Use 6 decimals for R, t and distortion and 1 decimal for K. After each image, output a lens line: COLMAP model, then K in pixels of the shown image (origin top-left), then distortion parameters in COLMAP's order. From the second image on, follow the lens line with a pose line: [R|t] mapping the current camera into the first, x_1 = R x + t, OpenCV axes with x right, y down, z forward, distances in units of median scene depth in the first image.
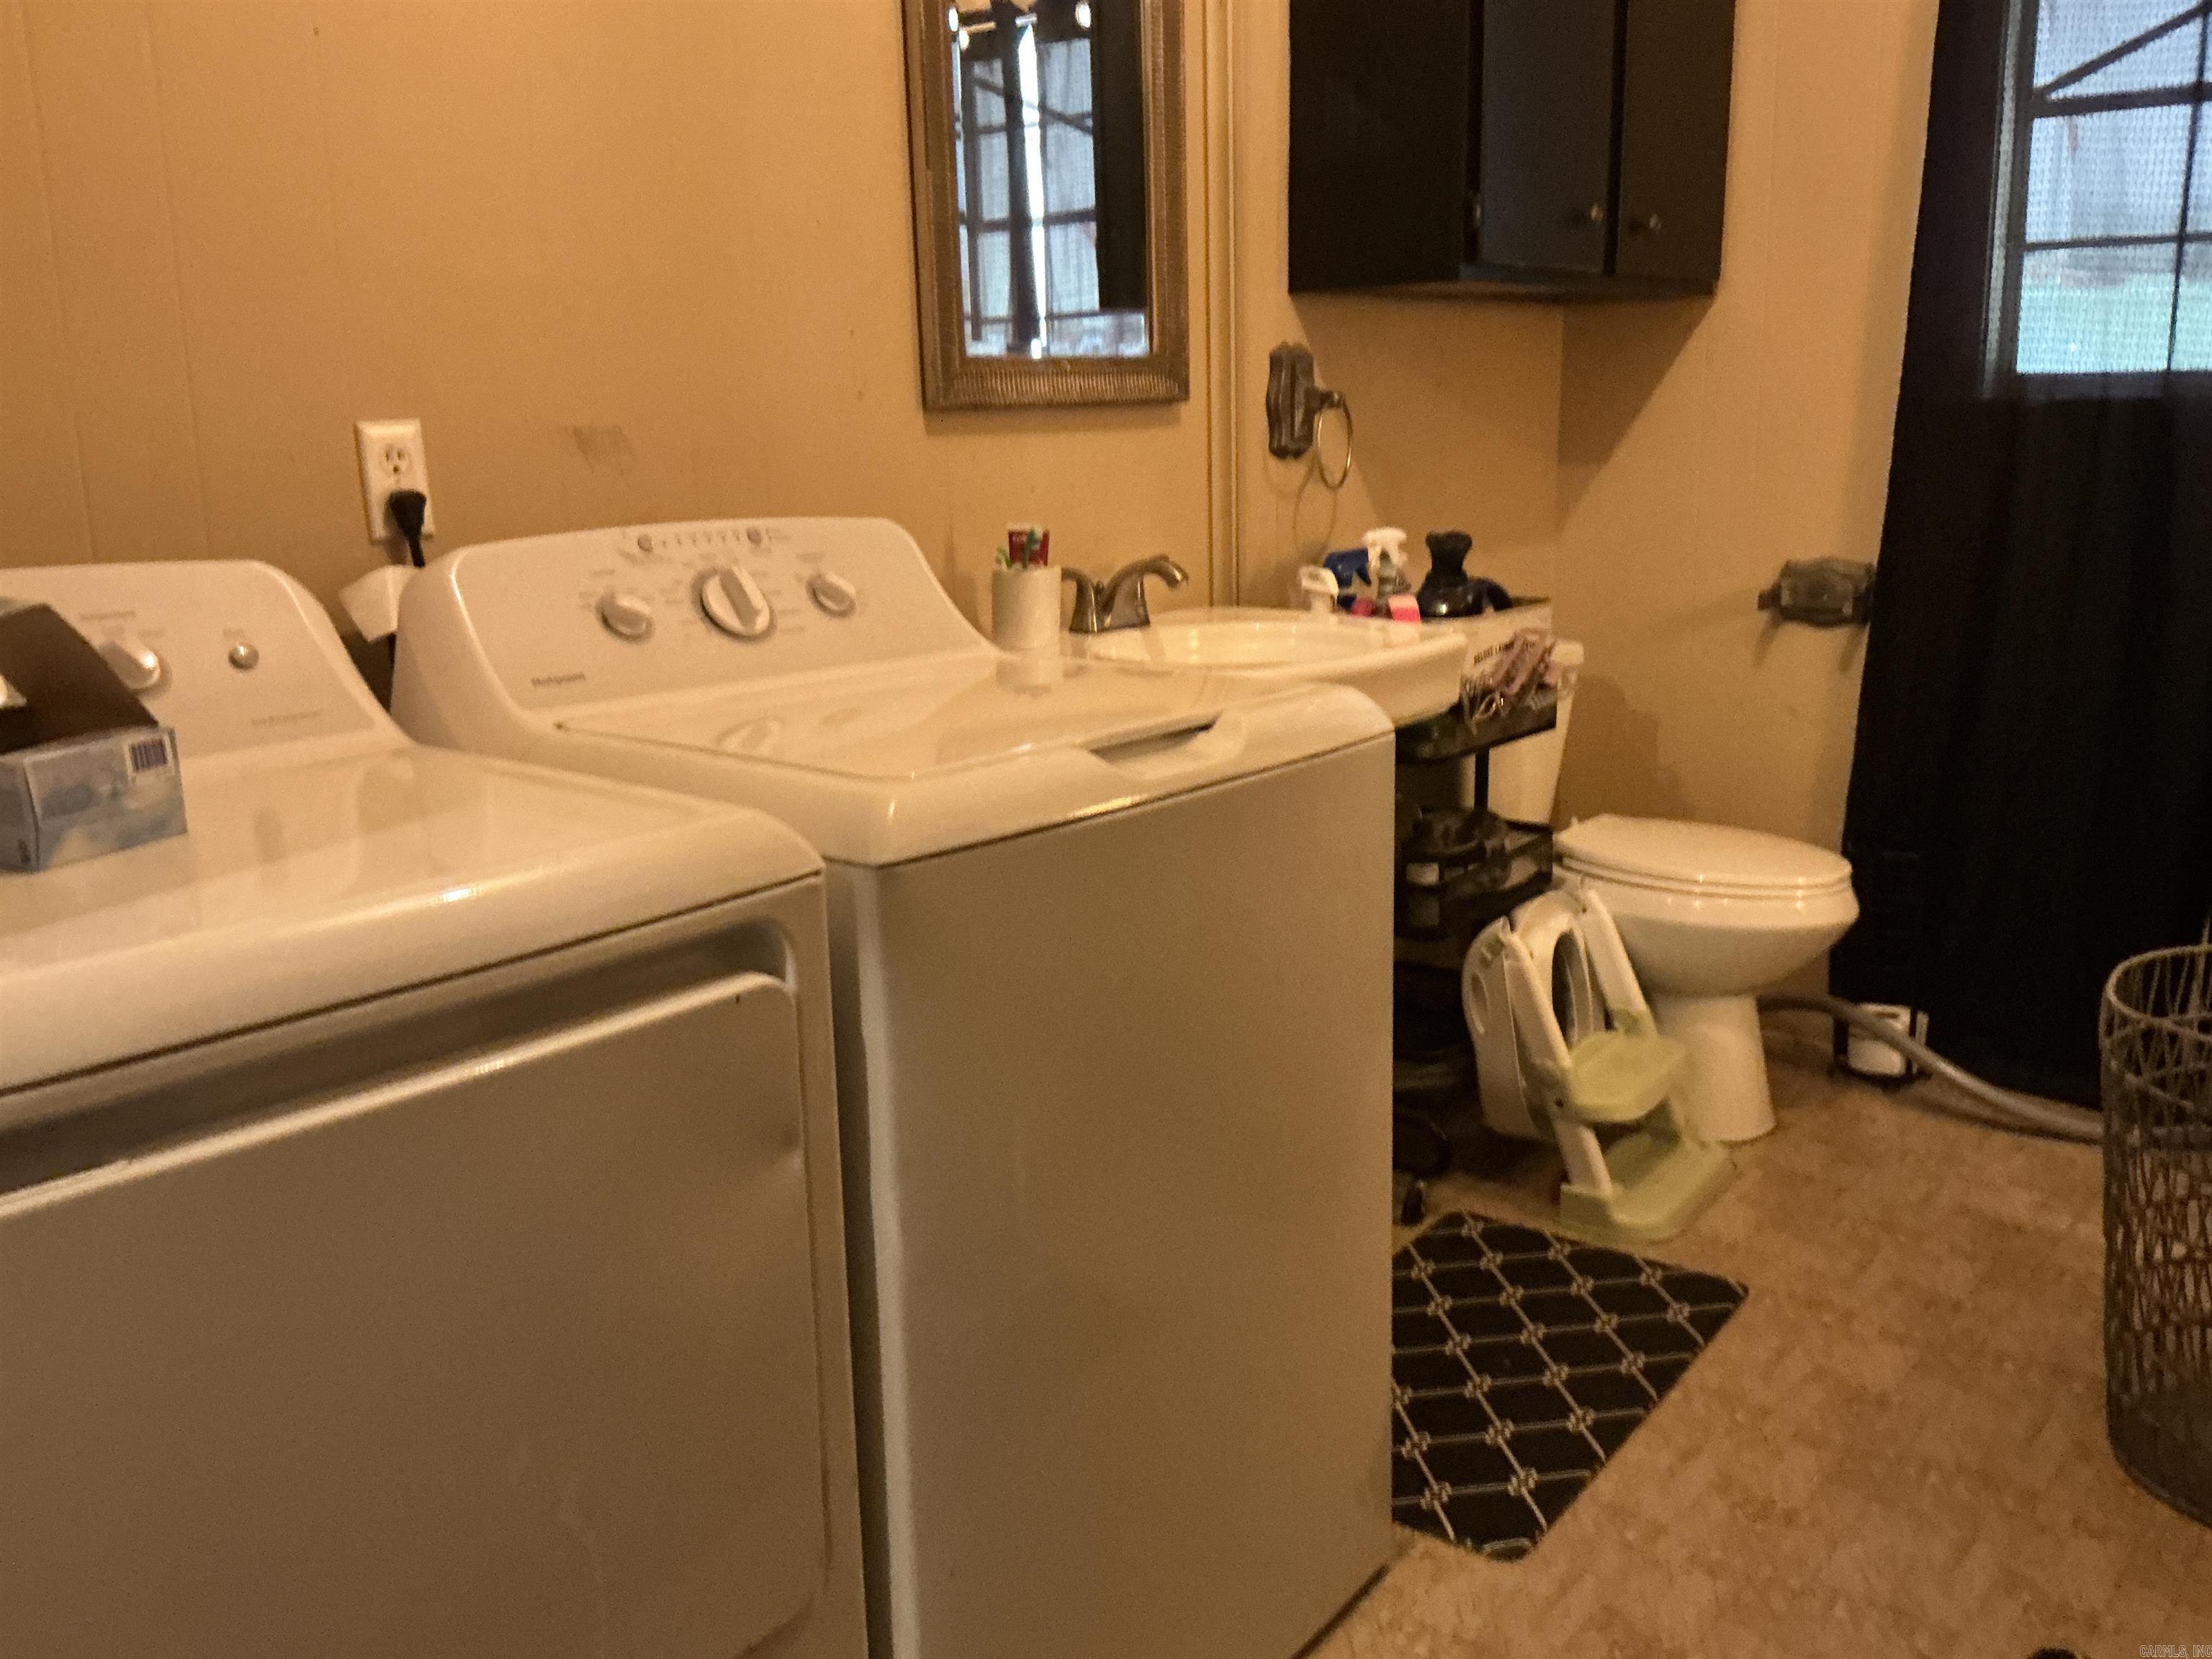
lens RADIAL K [[1842.4, 0, 1138.1], [0, 1842.4, 814.1], [0, 0, 1]] dist [0.119424, -0.225165]
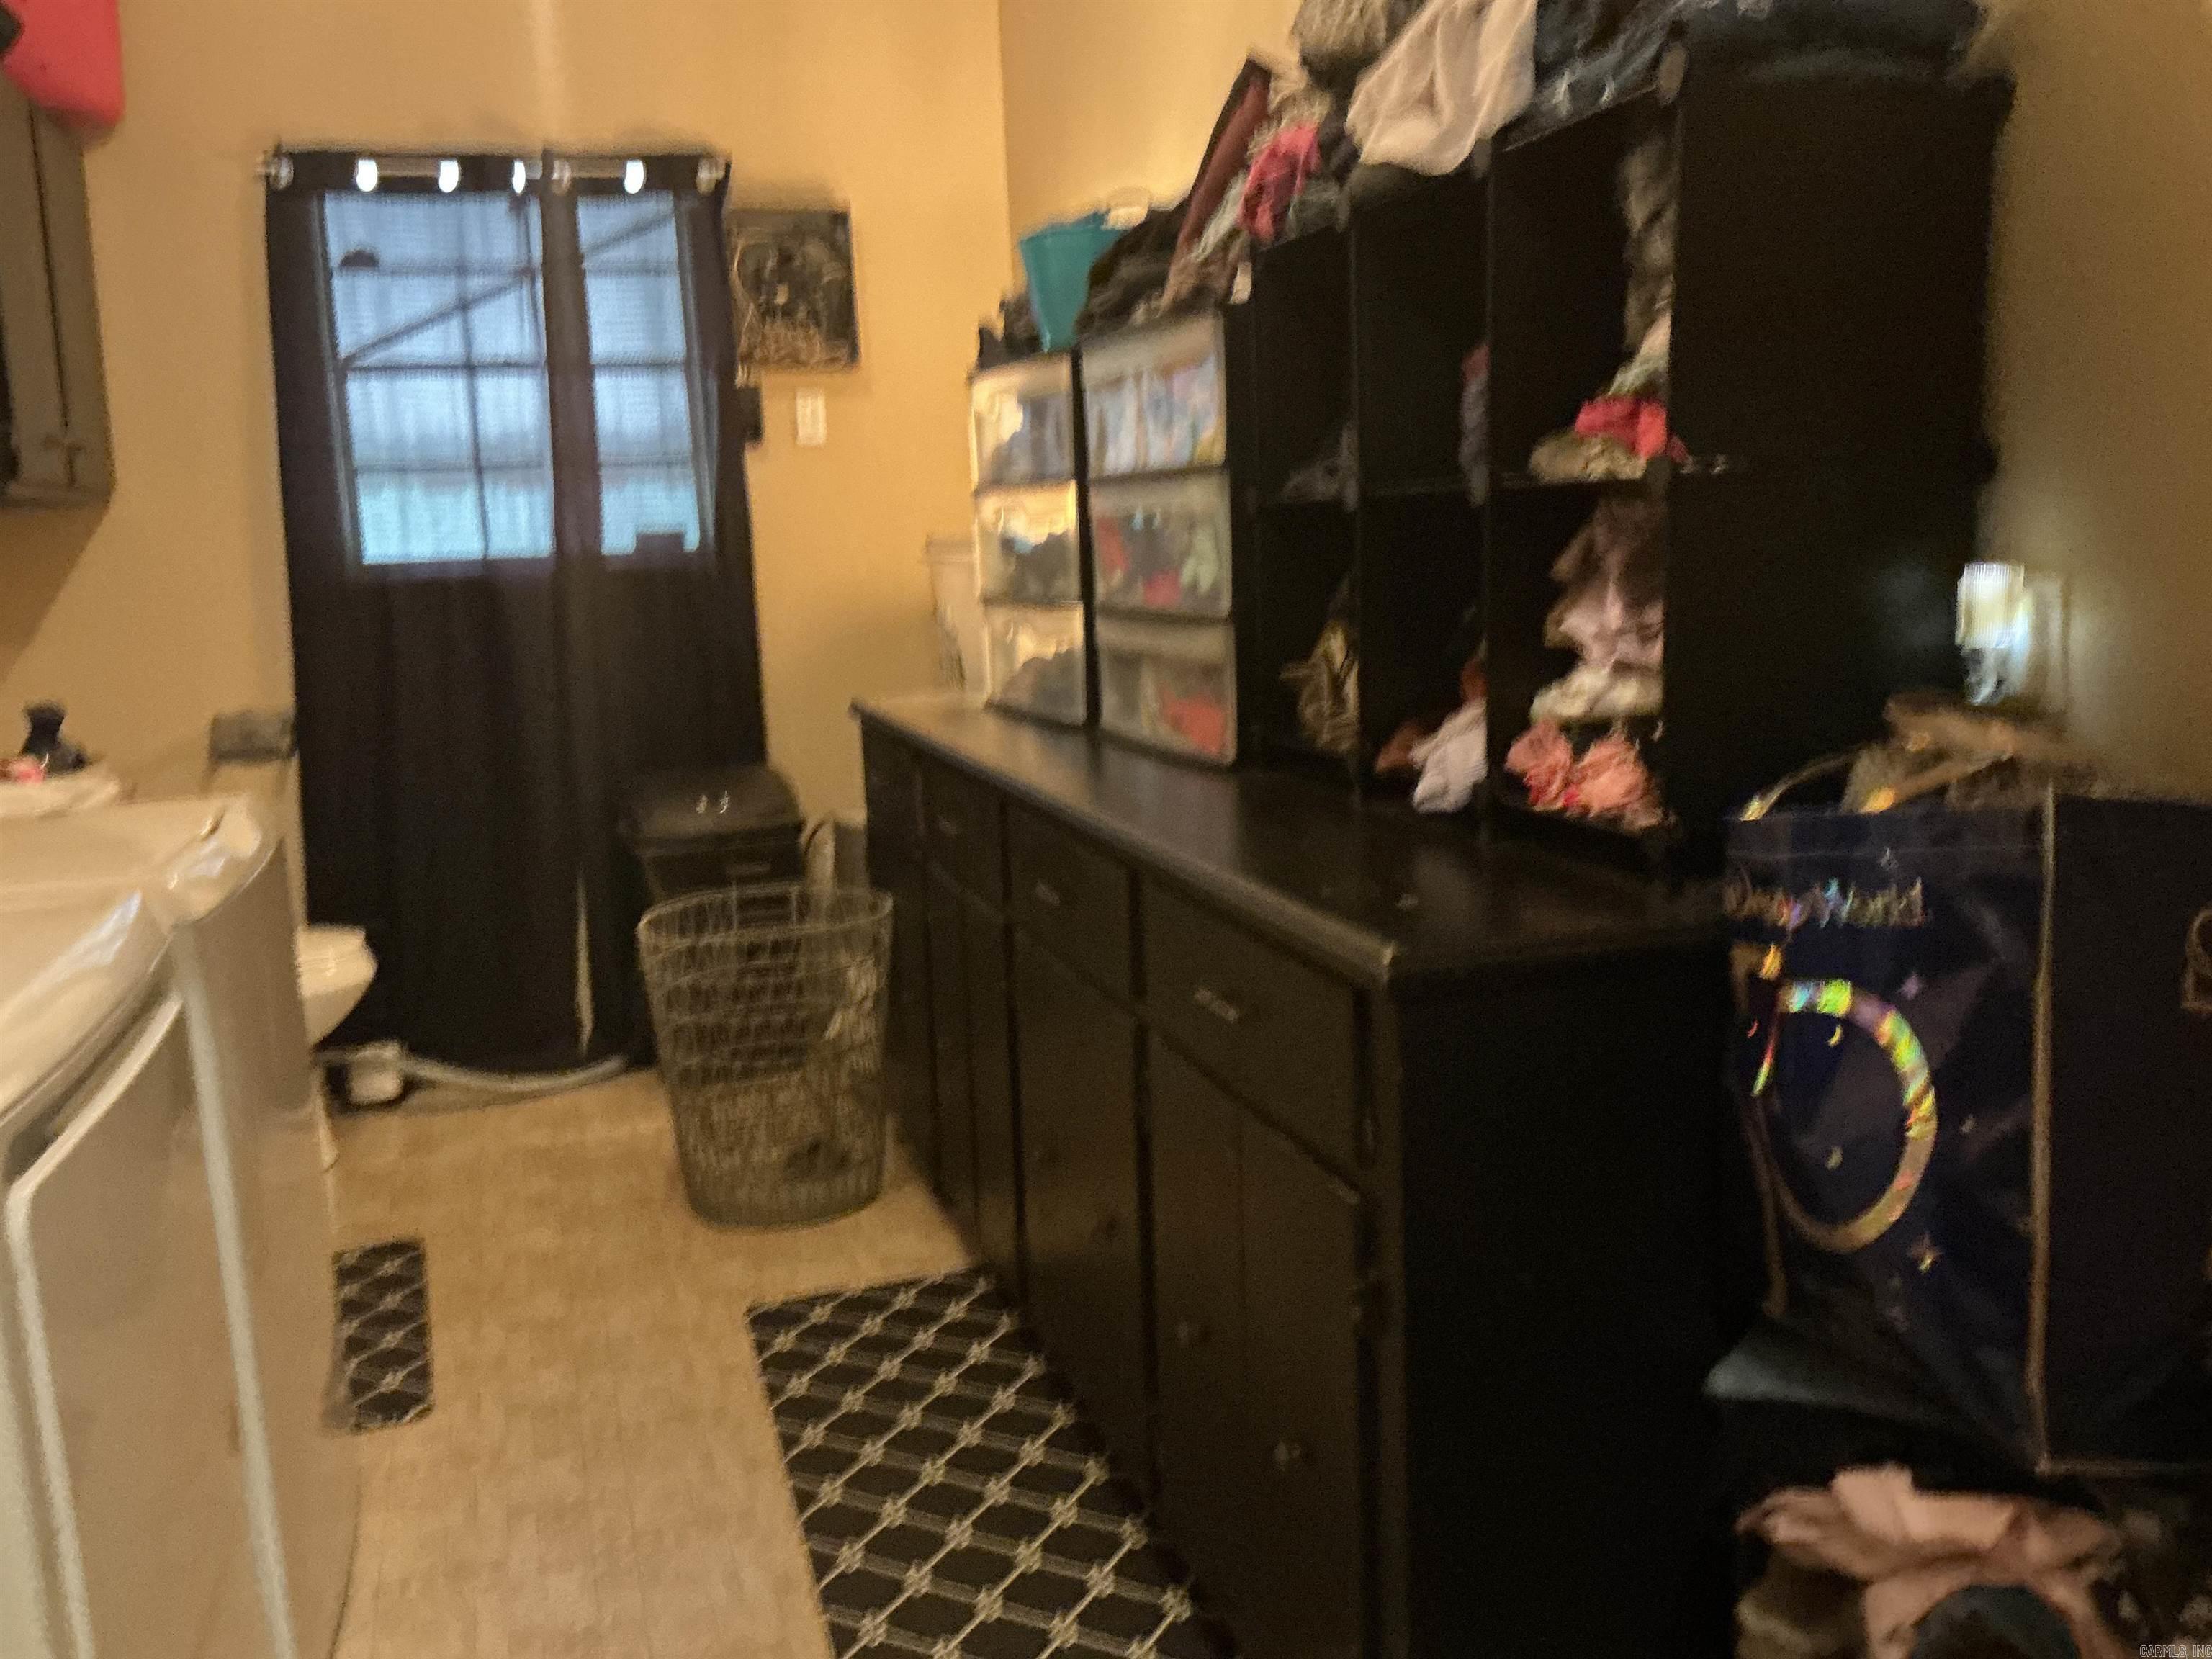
lens RADIAL K [[1842.4, 0, 1117.8], [0, 1842.4, 812.2], [0, 0, 1]] dist [0.119424, -0.225165]
pose [[0.530957, -0.132509, 0.836974, -0.423241], [0.210891, 0.977285, 0.020939, 0.029258], [-0.820737, 0.165392, 0.546842, -0.165454]]
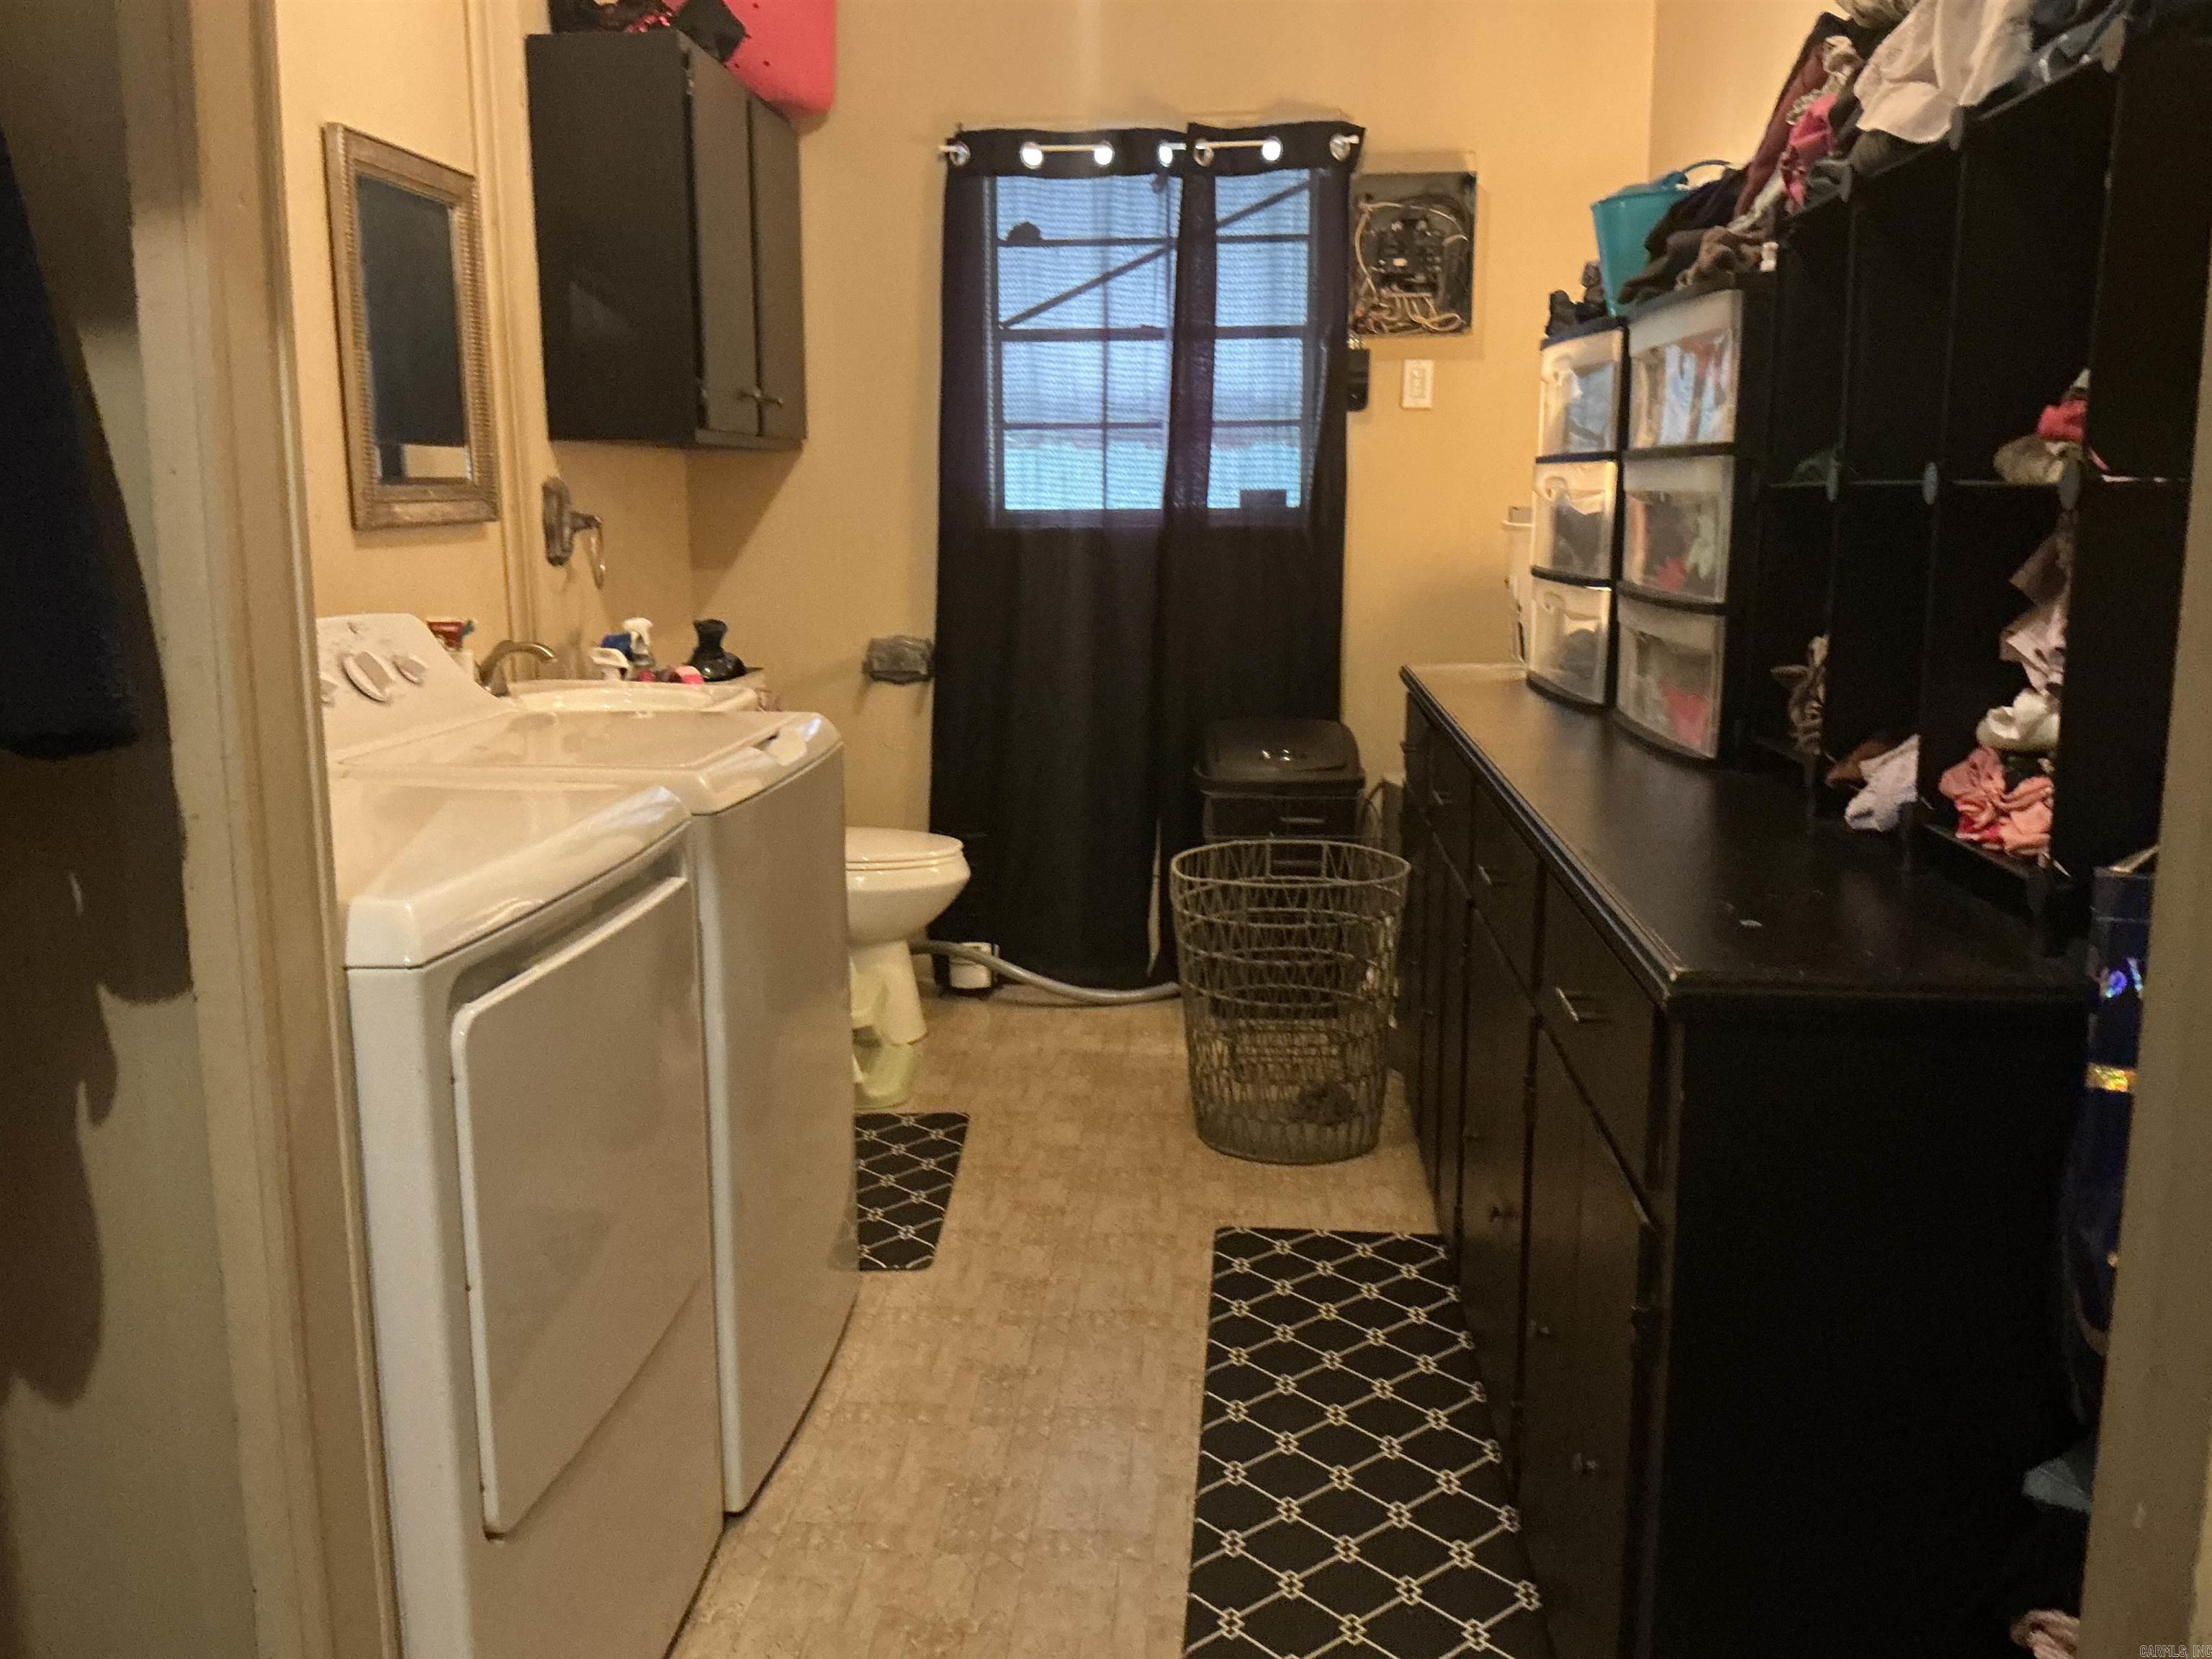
lens RADIAL K [[1842.4, 0, 1121.3], [0, 1842.4, 814.7], [0, 0, 1]] dist [0.119424, -0.225165]
pose [[0.808971, -0.082626, 0.582013, -0.366071], [0.112160, 0.993579, -0.014843, 0.043198], [-0.577049, 0.077286, 0.813044, -0.262017]]
